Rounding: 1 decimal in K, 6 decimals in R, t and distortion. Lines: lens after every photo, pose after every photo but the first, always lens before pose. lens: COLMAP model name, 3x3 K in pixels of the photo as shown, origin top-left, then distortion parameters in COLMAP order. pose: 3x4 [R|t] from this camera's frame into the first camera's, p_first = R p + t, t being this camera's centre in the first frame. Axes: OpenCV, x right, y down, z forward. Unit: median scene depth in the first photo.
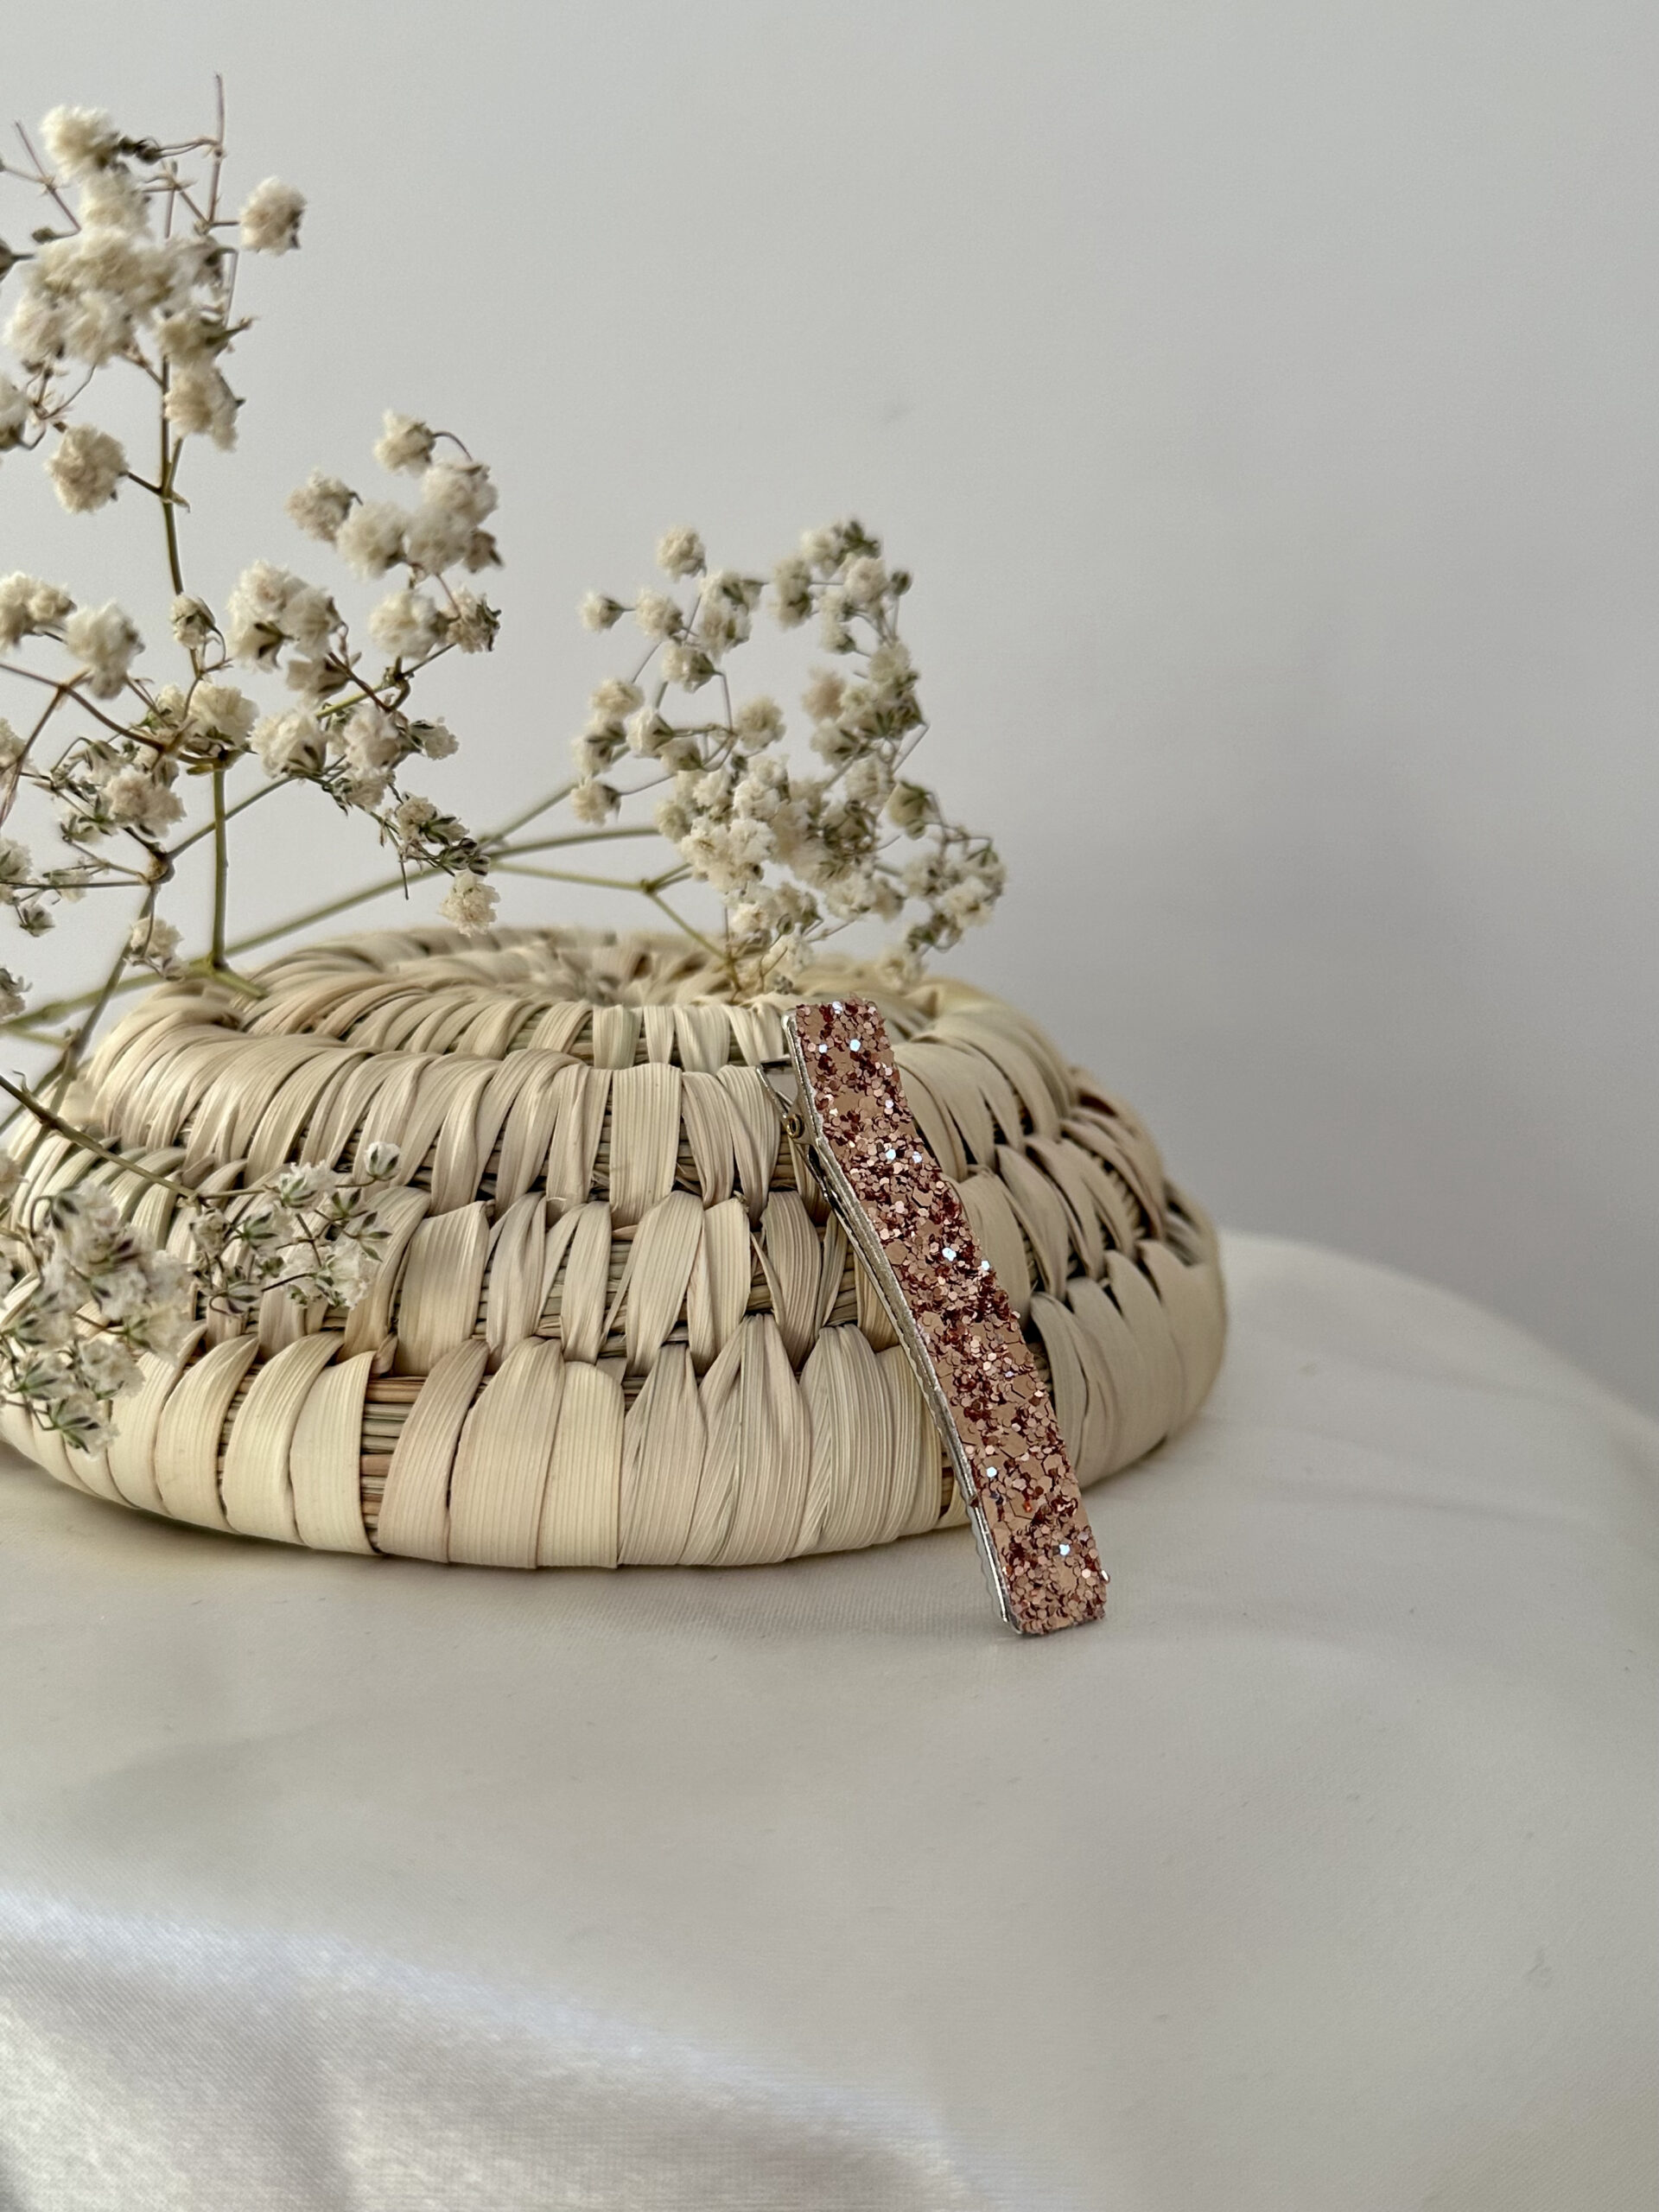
lens RADIAL K [[2151.8, 0, 836.7], [0, 2151.8, 1101.1], [0, 0, 1]] dist [-0.000173, -0.021580]
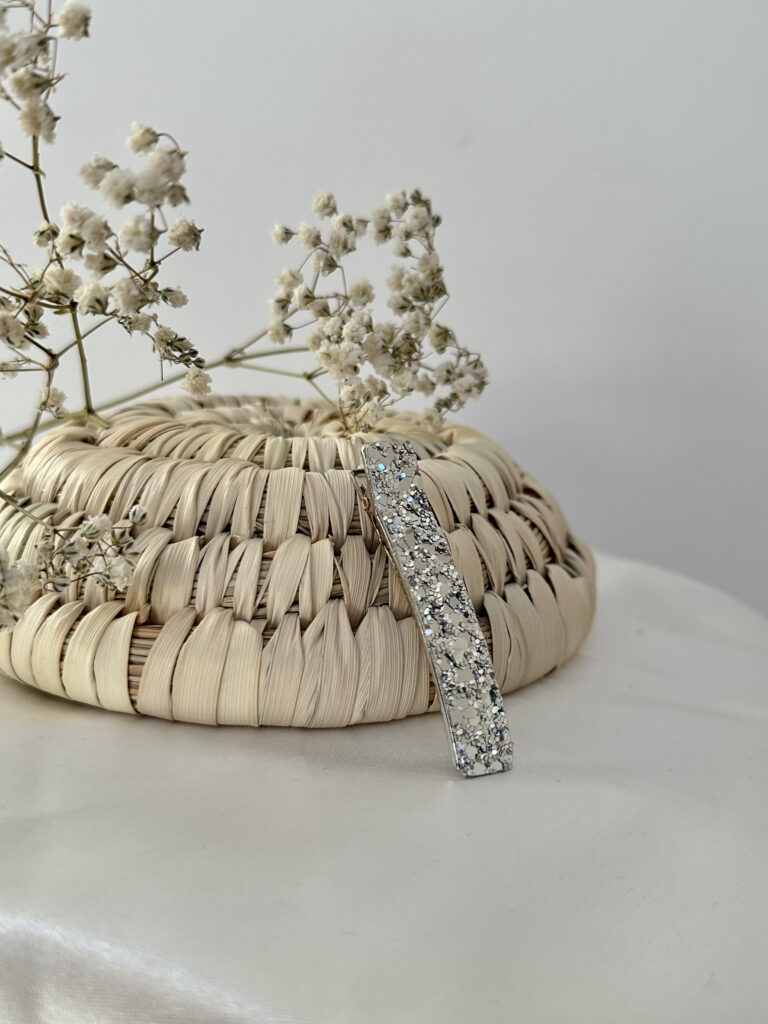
lens RADIAL K [[996.1, 0, 387.3], [0, 996.1, 509.7], [0, 0, 1]] dist [-0.000173, -0.021580]
pose [[0.996442, 0.028702, -0.079239, 0.073143], [-0.026100, 0.999092, 0.033678, -0.011618], [0.080134, -0.031490, 0.996287, 0.107713]]
